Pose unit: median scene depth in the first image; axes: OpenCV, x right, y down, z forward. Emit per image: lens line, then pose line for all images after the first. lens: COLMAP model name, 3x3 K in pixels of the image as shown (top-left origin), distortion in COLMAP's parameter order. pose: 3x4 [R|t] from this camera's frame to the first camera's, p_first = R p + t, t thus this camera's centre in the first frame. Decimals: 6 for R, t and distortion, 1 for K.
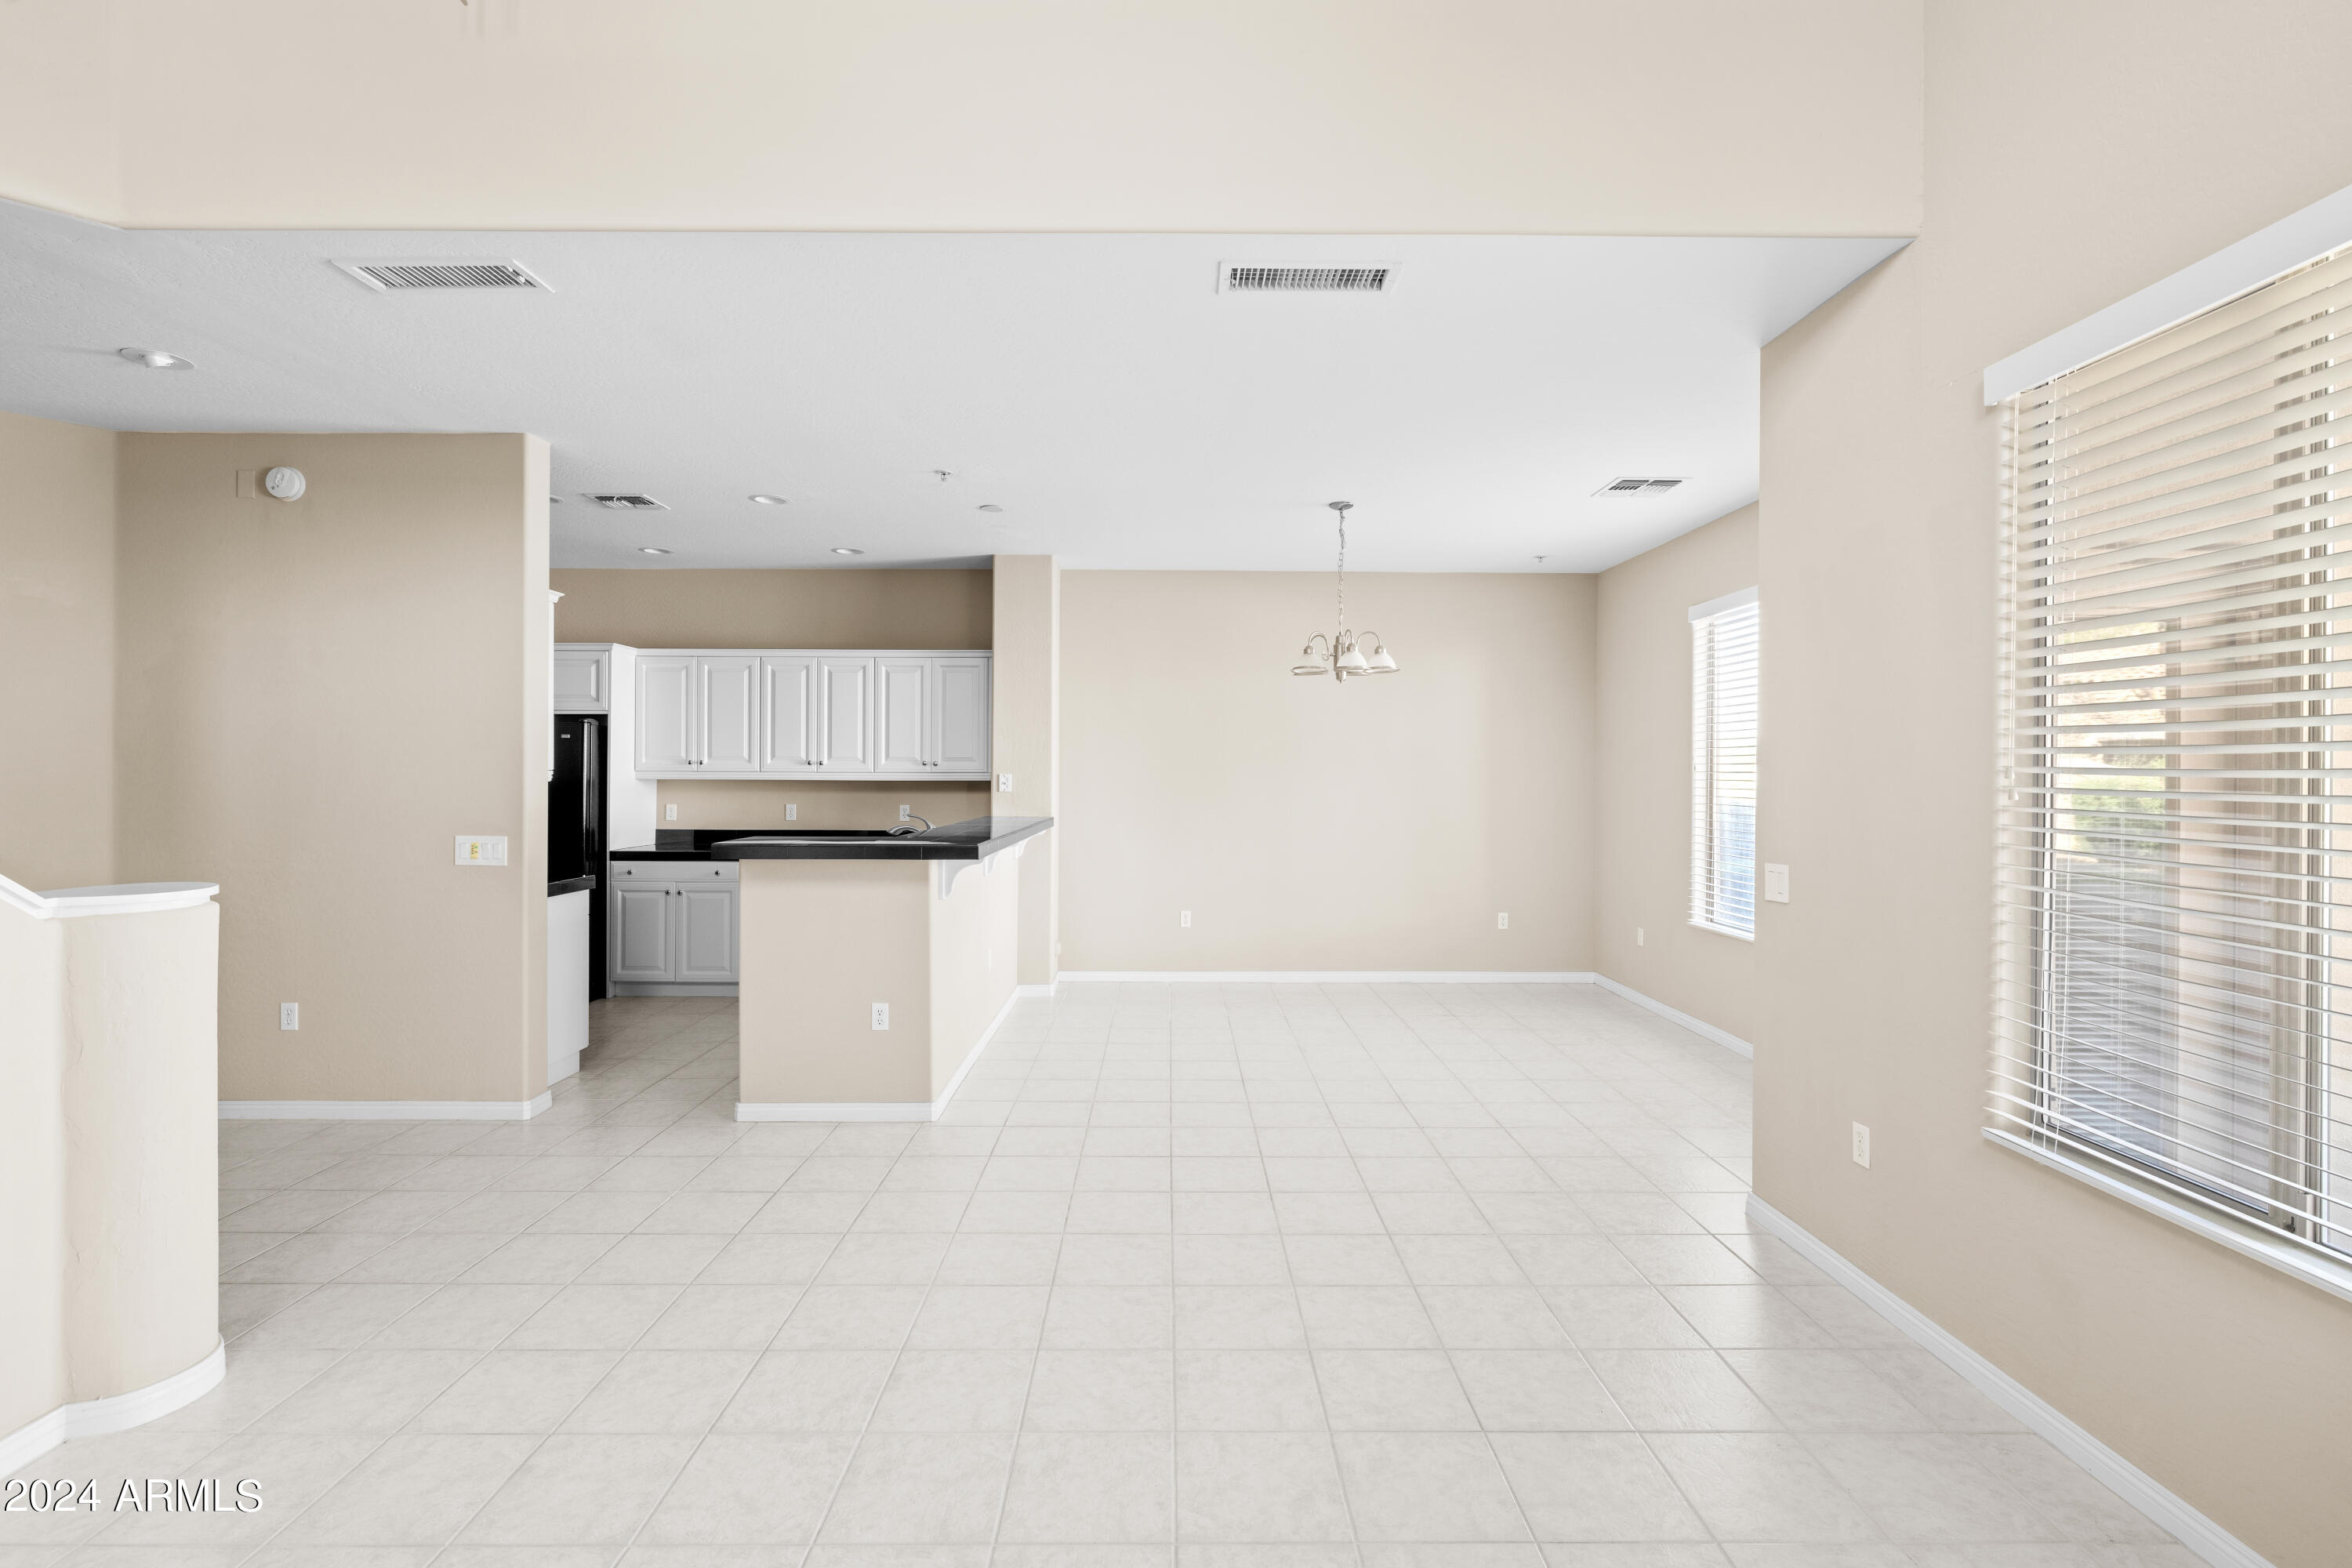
lens RADIAL K [[1050.0, 0, 1179.8], [0, 1050.0, 774.6], [0, 0, 1]] dist [-0.007015, 0.001901]
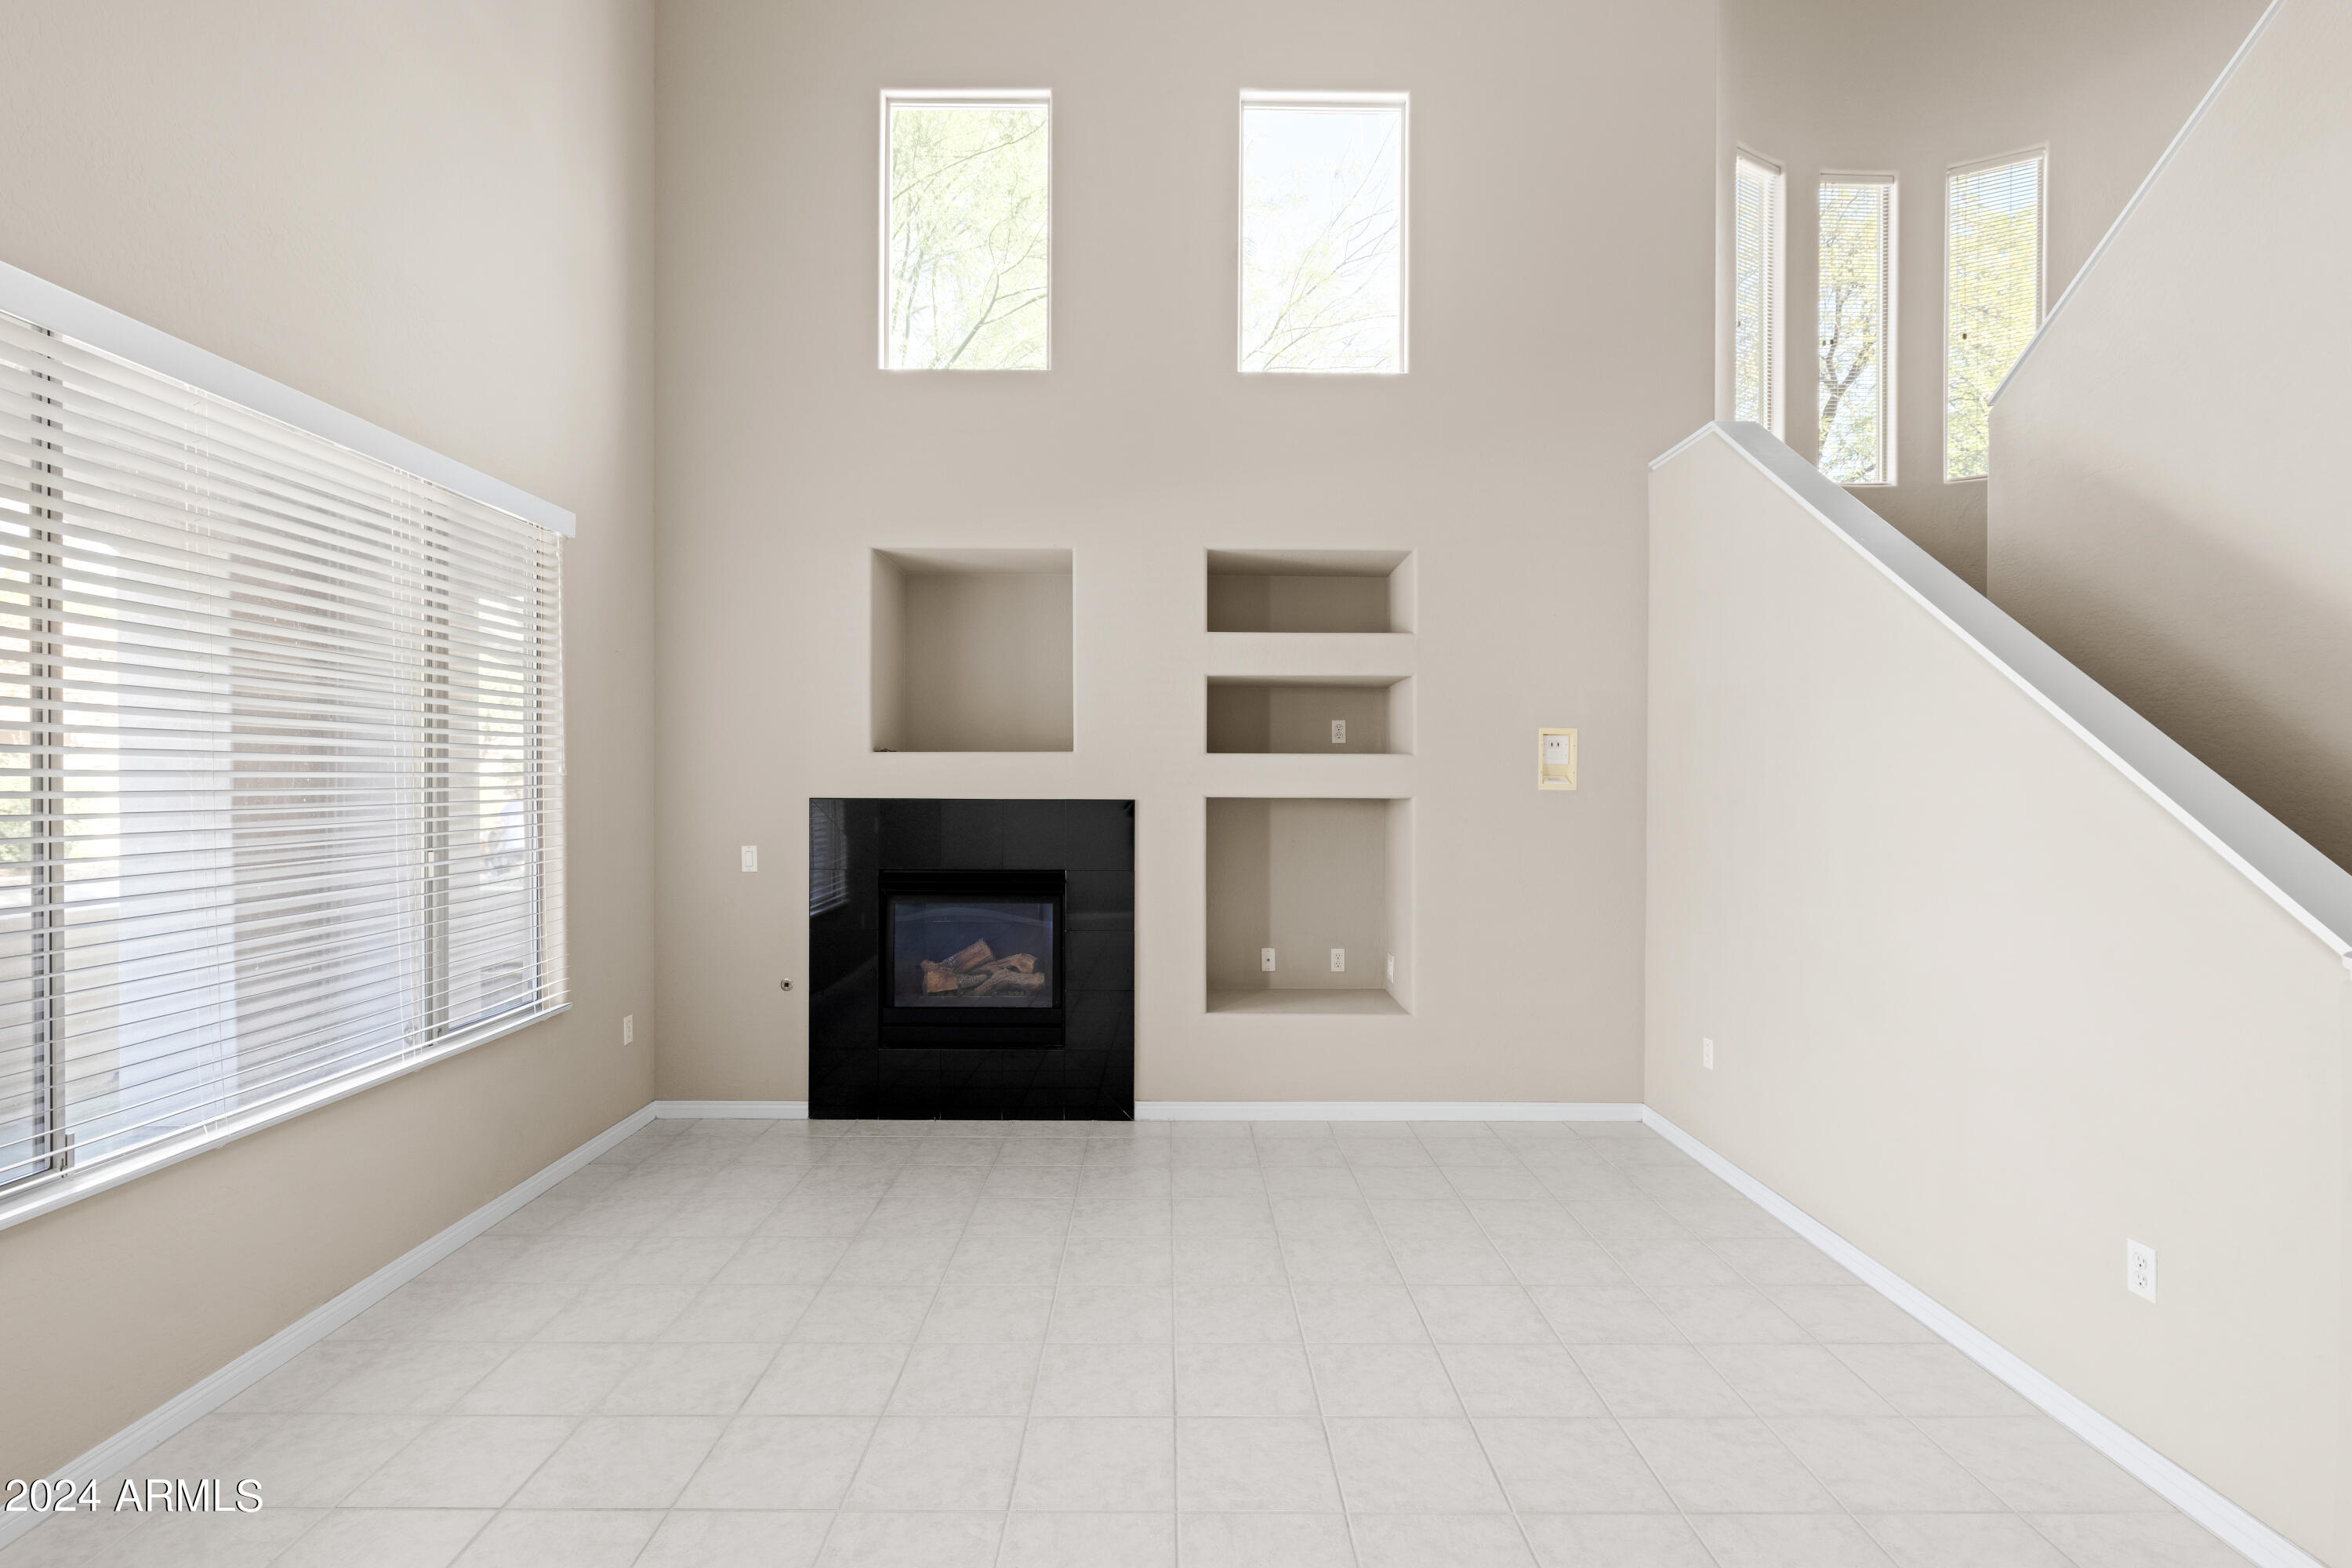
lens RADIAL K [[1152.8, 0, 1188.8], [0, 1152.8, 794.5], [0, 0, 1]] dist [-0.005055, 0.000681]
pose [[-0.999956, -0.008679, -0.003626, -0.054876], [-0.008748, 0.999774, 0.019392, -0.006249], [0.003457, 0.019423, -0.999805, 0.666207]]
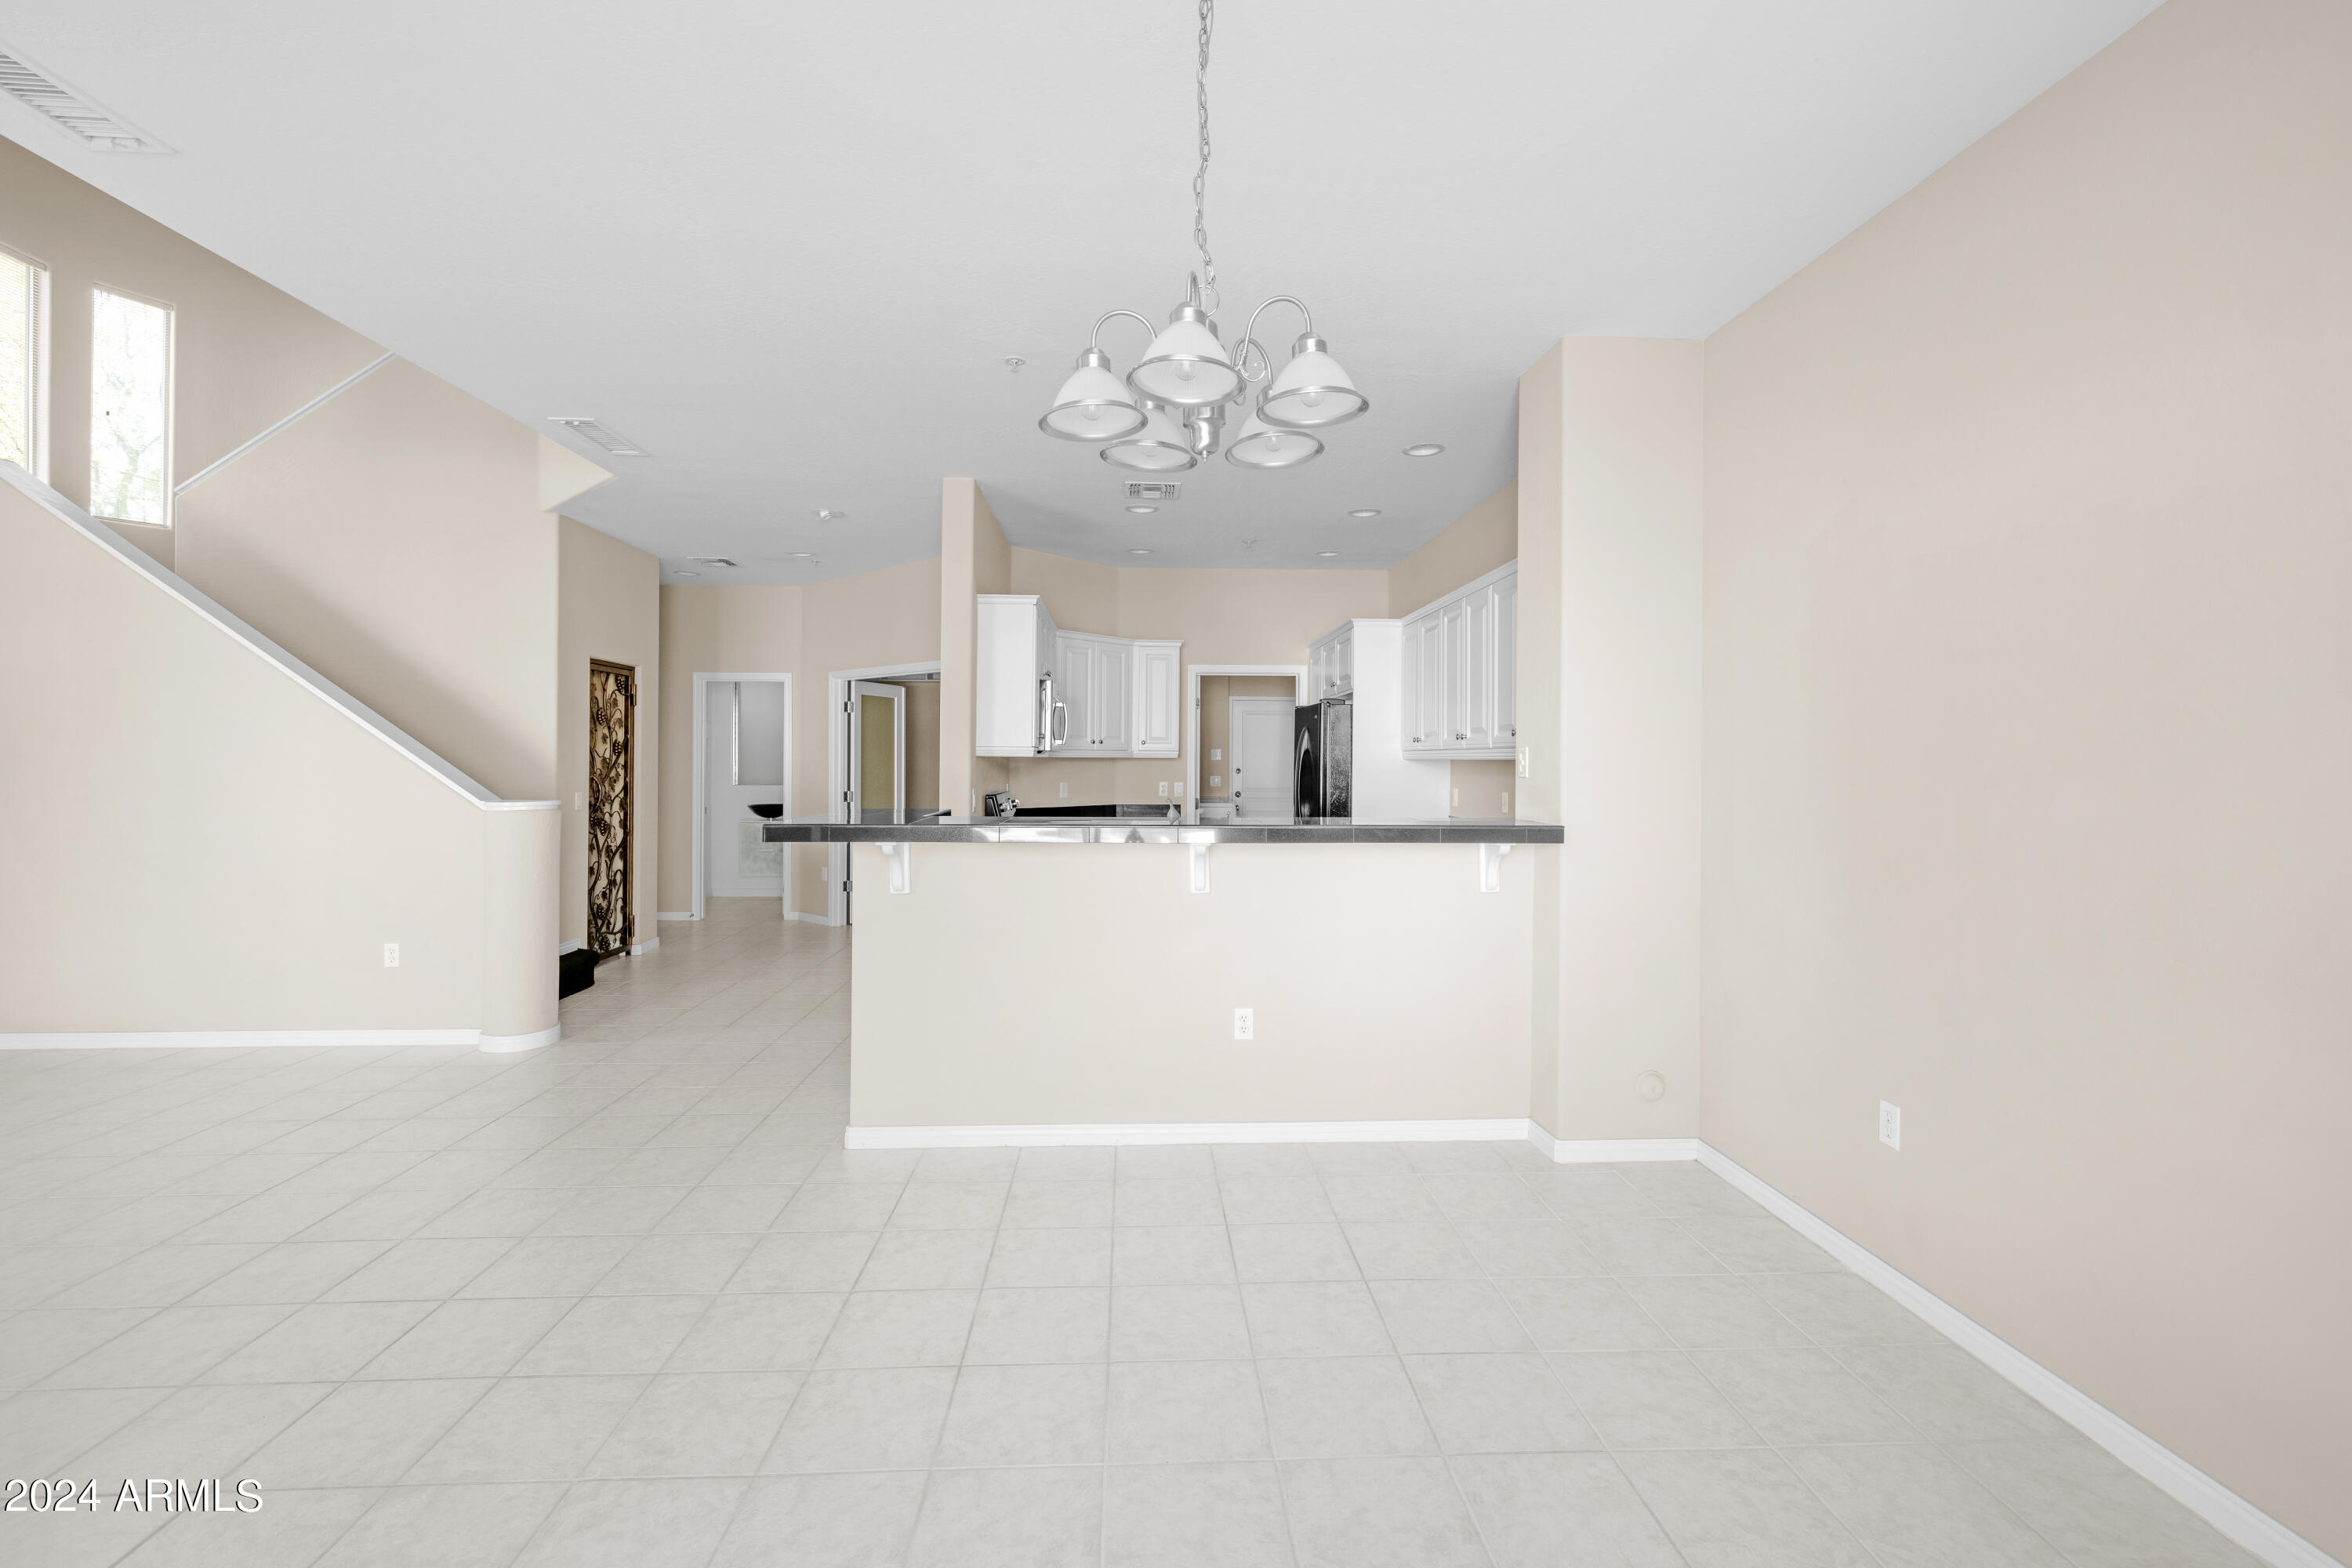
lens RADIAL K [[1023.2, 0, 1186.8], [0, 1023.2, 758.3], [0, 0, 1]] dist [-0.002056, 0.001888]
pose [[0.044129, -0.005235, -0.999012, 0.421395], [-0.004307, 0.999976, -0.005431, 0.010567], [0.999017, 0.004543, 0.044105, 0.850870]]
